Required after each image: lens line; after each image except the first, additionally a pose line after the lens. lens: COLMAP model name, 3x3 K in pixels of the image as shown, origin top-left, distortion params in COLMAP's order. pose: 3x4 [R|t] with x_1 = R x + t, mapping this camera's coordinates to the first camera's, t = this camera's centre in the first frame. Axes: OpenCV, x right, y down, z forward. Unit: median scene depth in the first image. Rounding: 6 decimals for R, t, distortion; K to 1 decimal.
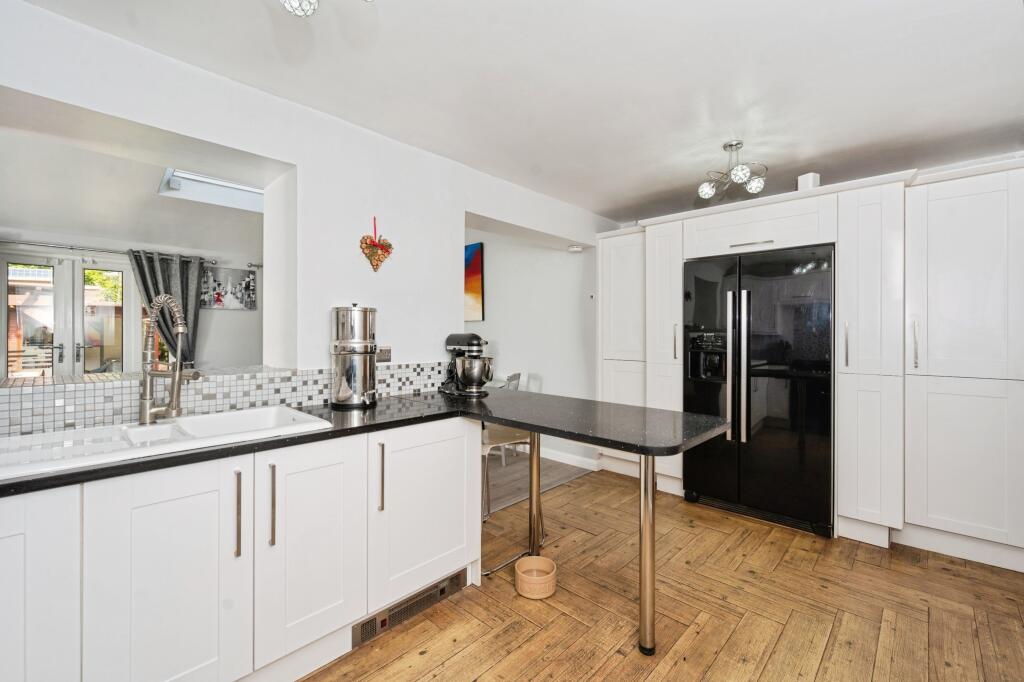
lens RADIAL K [[437.6, 0, 510.6], [0, 437.6, 334.0], [0, 0, 1]] dist [-0.001409, -0.000126]
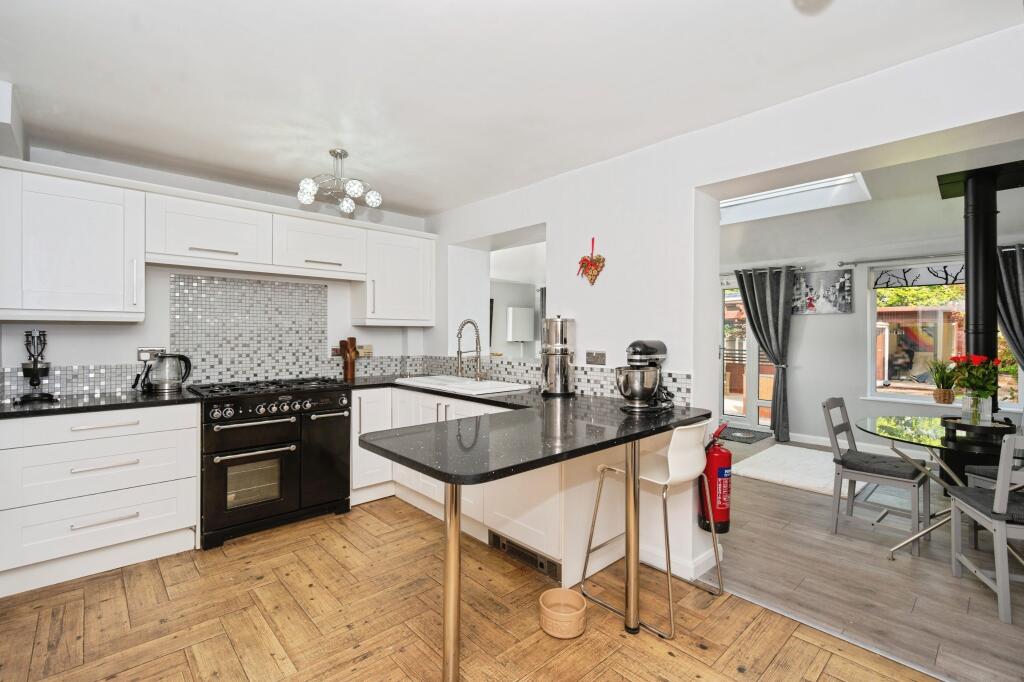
lens RADIAL K [[458.5, 0, 509.2], [0, 458.5, 334.1], [0, 0, 1]] dist [0.003183, 0.000164]
pose [[-0.065388, -0.002570, -0.997857, 0.449097], [-0.008398, 0.999963, -0.002026, -0.004924], [0.997825, 0.008248, -0.065407, 0.424217]]
